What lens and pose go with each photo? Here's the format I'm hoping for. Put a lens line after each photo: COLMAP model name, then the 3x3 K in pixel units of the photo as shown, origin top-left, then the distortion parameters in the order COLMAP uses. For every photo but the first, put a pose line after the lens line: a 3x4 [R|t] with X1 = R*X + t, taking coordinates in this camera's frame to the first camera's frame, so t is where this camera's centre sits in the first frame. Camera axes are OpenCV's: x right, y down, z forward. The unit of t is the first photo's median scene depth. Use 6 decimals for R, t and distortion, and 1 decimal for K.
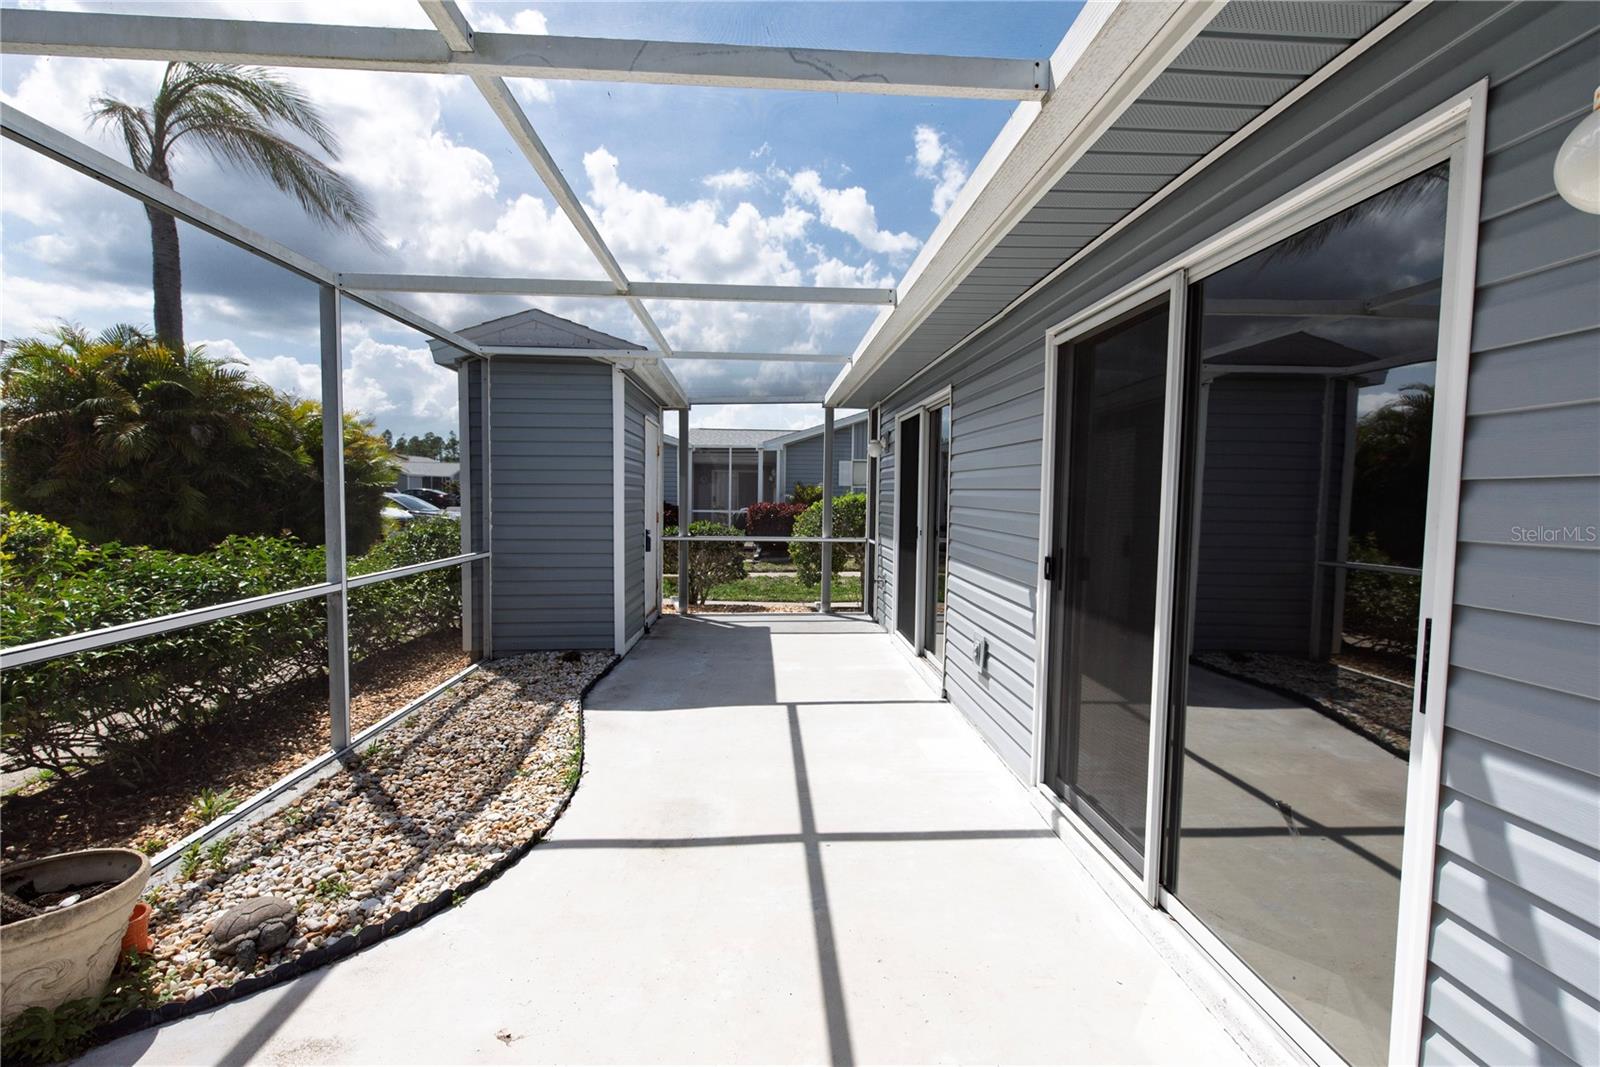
lens RADIAL K [[695.9, 0, 807.3], [0, 695.9, 534.5], [0, 0, 1]] dist [-0.000081, -0.000002]
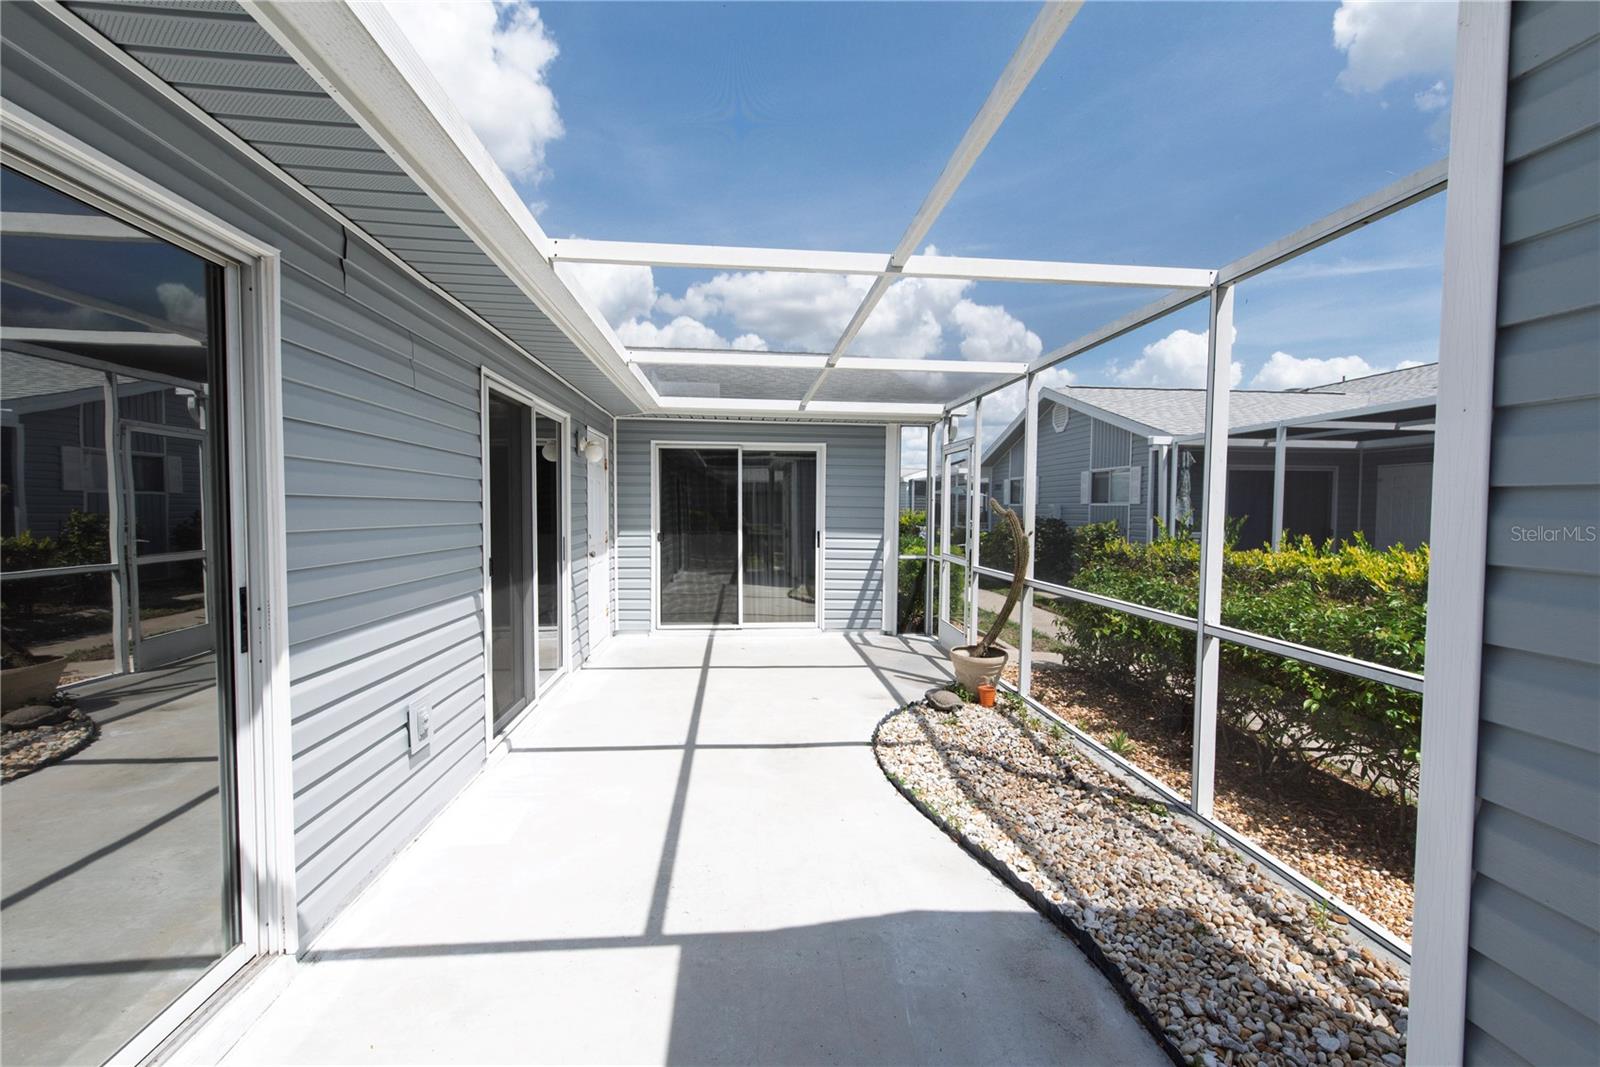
lens RADIAL K [[695.9, 0, 807.3], [0, 695.9, 534.5], [0, 0, 1]] dist [-0.000081, -0.000002]
pose [[-0.999217, -0.016897, -0.035776, -0.145691], [-0.020366, 0.994886, 0.098931, -0.126339], [0.033921, 0.099582, -0.994451, 1.930668]]
